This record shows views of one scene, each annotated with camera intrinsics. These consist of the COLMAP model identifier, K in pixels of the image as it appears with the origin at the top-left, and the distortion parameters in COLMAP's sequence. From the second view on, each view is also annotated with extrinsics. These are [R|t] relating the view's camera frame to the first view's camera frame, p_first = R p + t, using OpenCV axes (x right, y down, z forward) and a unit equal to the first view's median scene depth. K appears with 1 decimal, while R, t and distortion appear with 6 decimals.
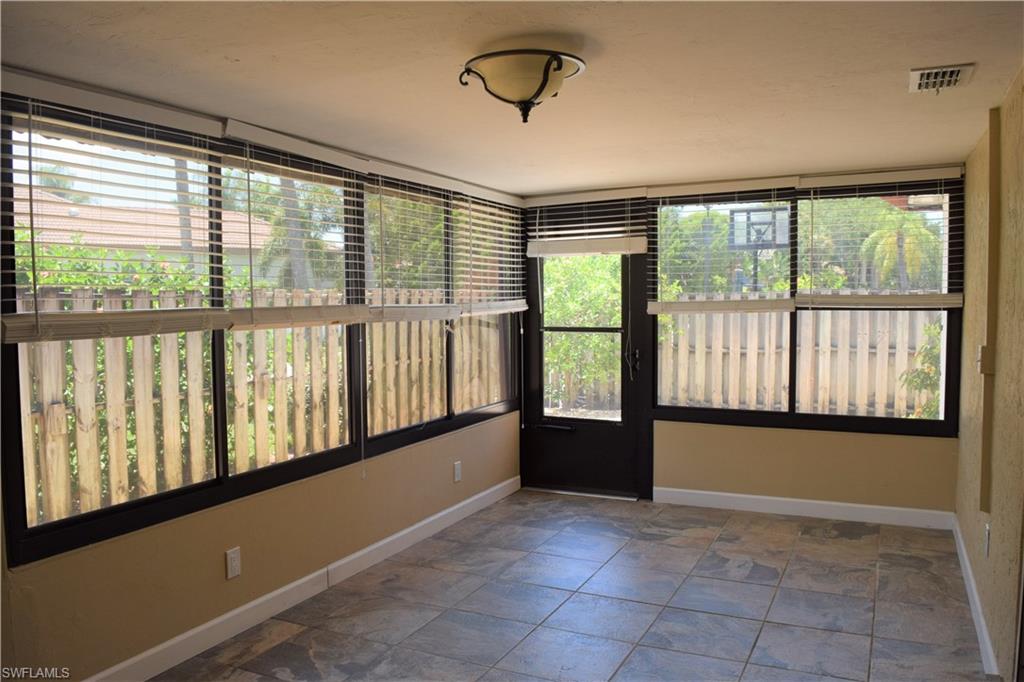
lens RADIAL K [[799.0, 0, 508.3], [0, 799.0, 339.0], [0, 0, 1]] dist [-0.075048, 0.002336]
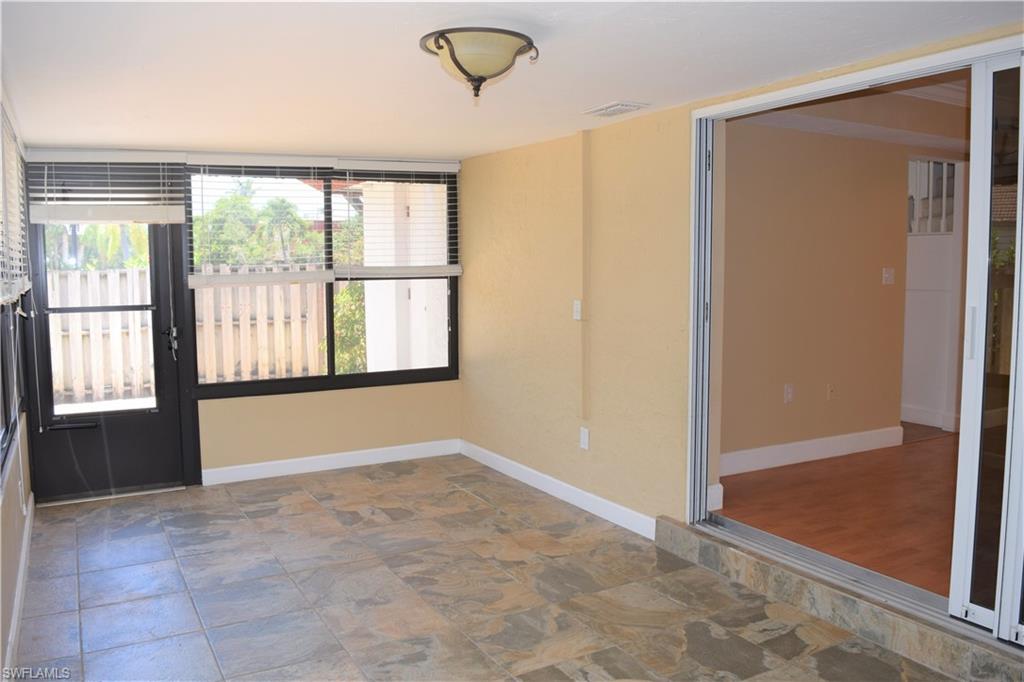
lens RADIAL K [[799.0, 0, 504.5], [0, 799.0, 337.0], [0, 0, 1]] dist [-0.075048, 0.002336]
pose [[0.586240, -0.069290, 0.807169, -0.371008], [0.049983, 0.997531, 0.049330, -0.001484], [-0.808594, 0.011425, 0.588256, 0.157143]]
